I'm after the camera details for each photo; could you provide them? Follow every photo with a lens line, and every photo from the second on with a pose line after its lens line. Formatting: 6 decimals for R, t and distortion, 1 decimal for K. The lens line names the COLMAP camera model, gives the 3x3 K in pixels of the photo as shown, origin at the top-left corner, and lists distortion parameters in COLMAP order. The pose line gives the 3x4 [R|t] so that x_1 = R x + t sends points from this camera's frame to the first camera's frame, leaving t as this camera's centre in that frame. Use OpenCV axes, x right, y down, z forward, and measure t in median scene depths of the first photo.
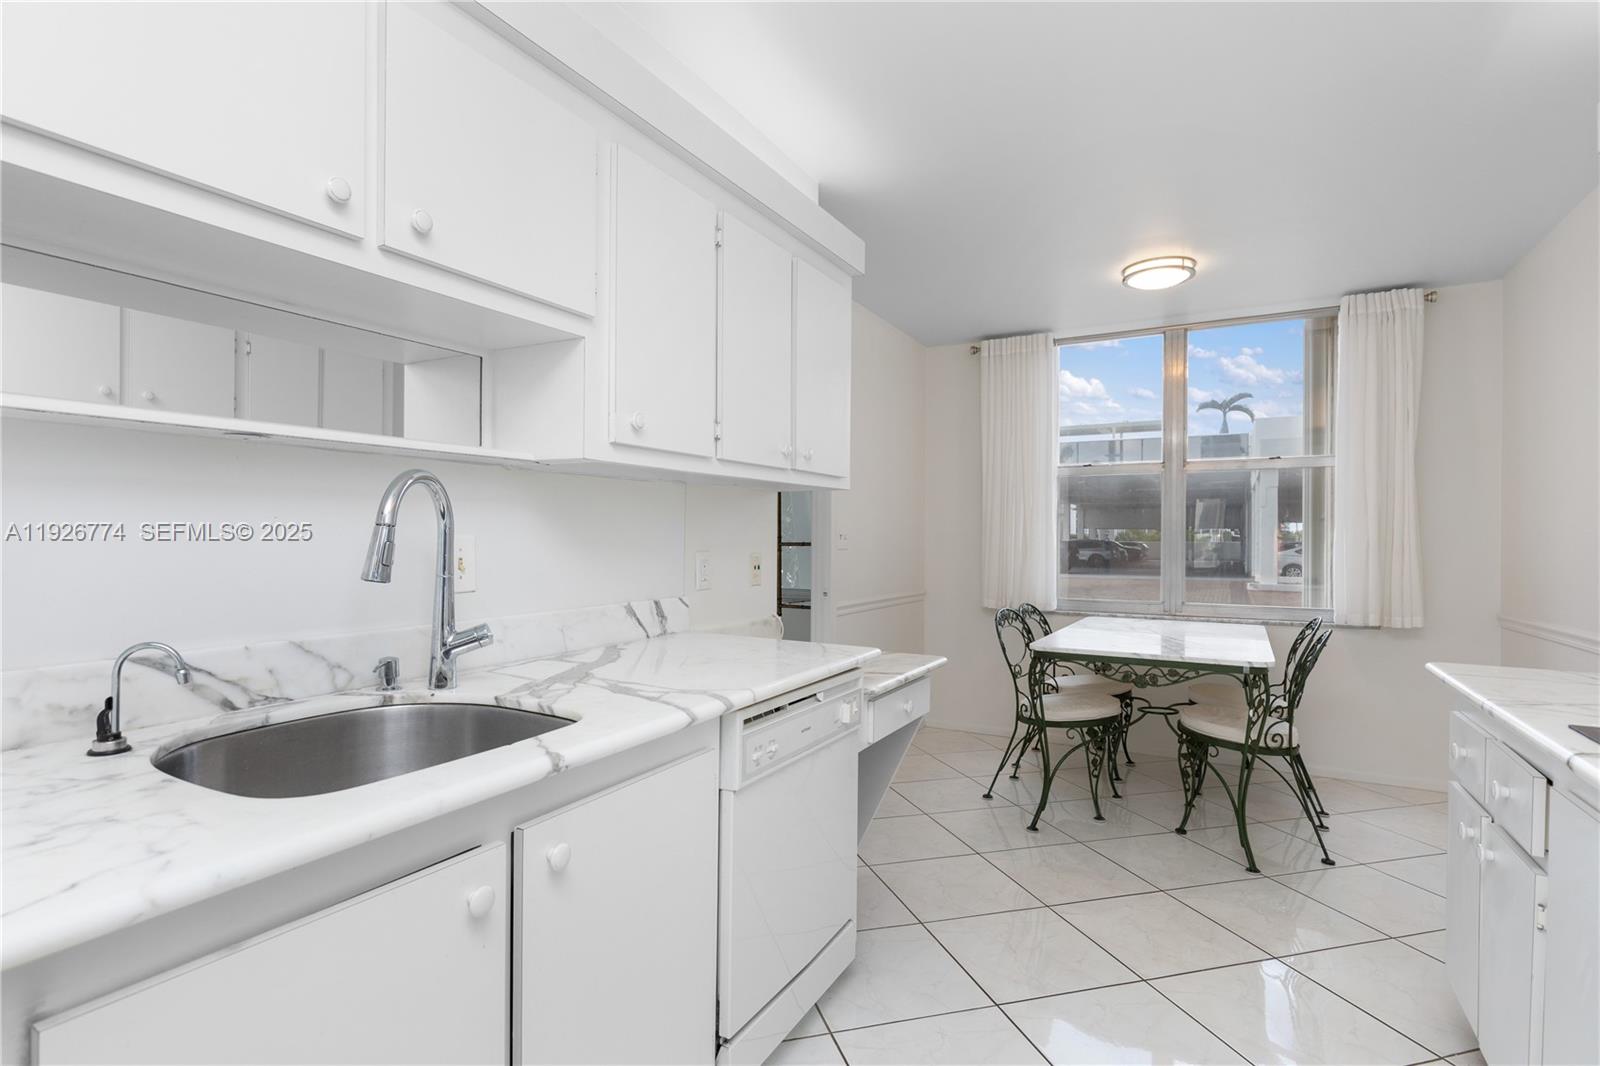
lens RADIAL K [[815.6, 0, 776.8], [0, 815.6, 533.7], [0, 0, 1]] dist [-0.002132, 0.000310]
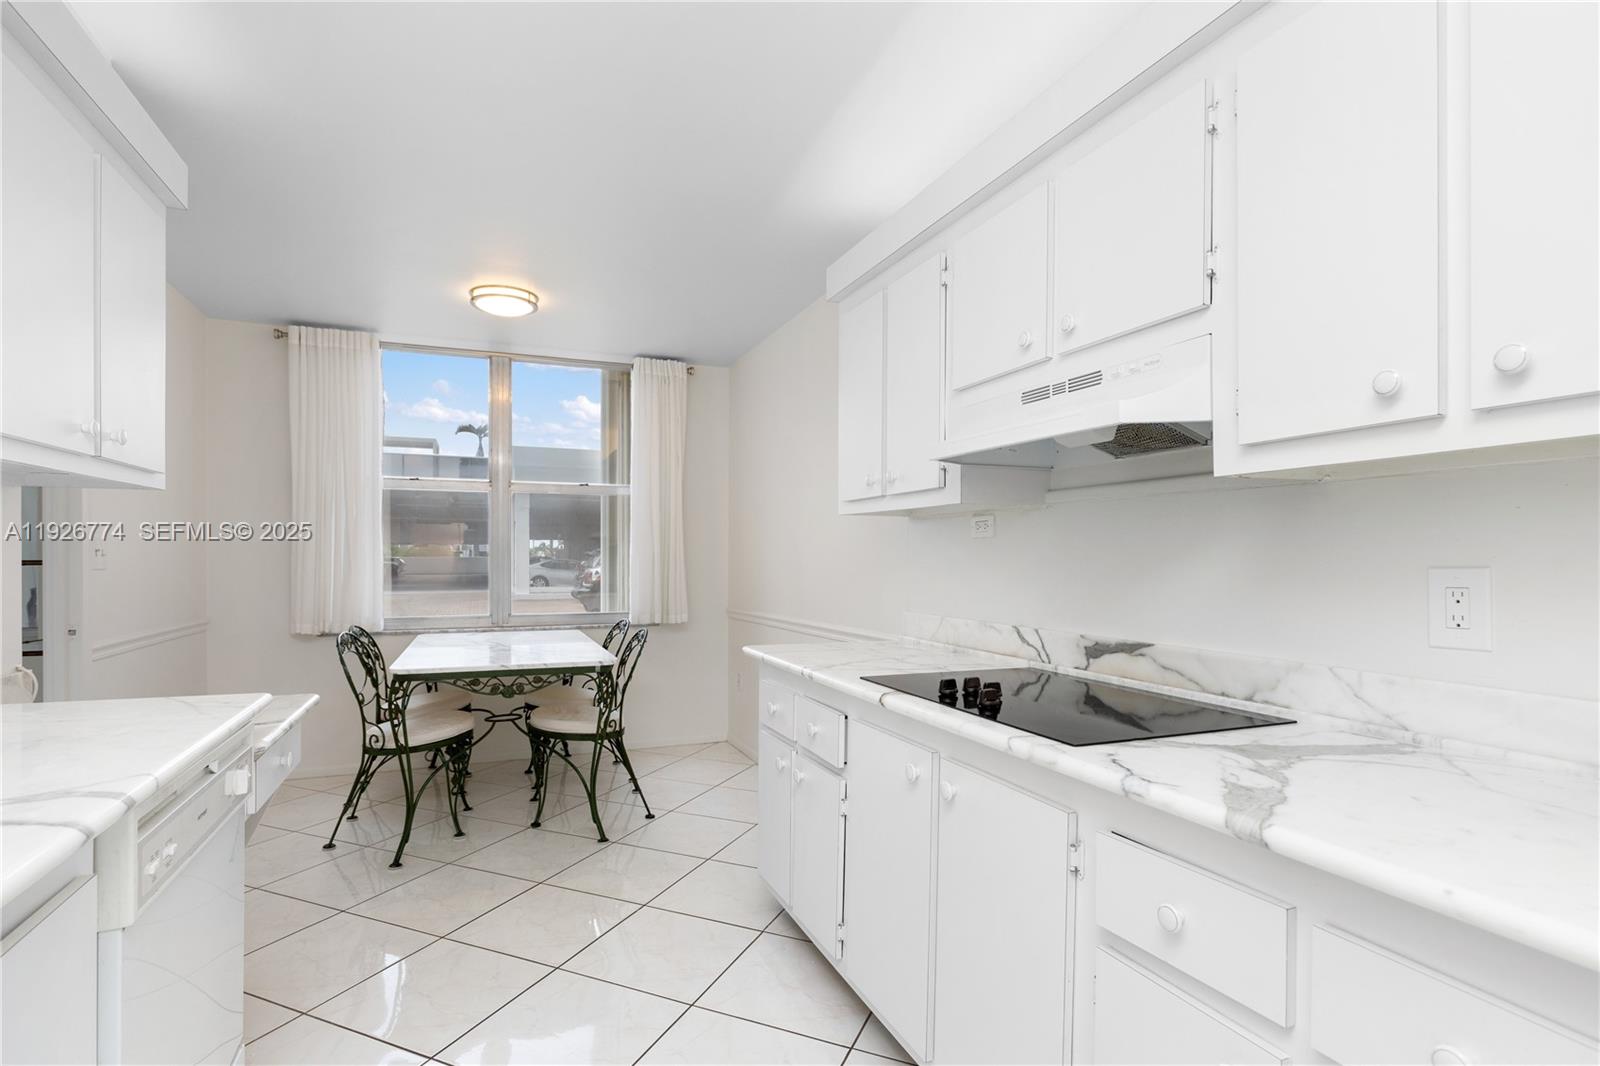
lens RADIAL K [[794.8, 0, 797.5], [0, 794.8, 561.8], [0, 0, 1]] dist [-0.000578, 0.000281]
pose [[0.610994, -0.007987, 0.791595, -0.120021], [-0.004454, 0.999899, 0.013526, -0.000168], [-0.791622, -0.011790, 0.610897, 0.081487]]
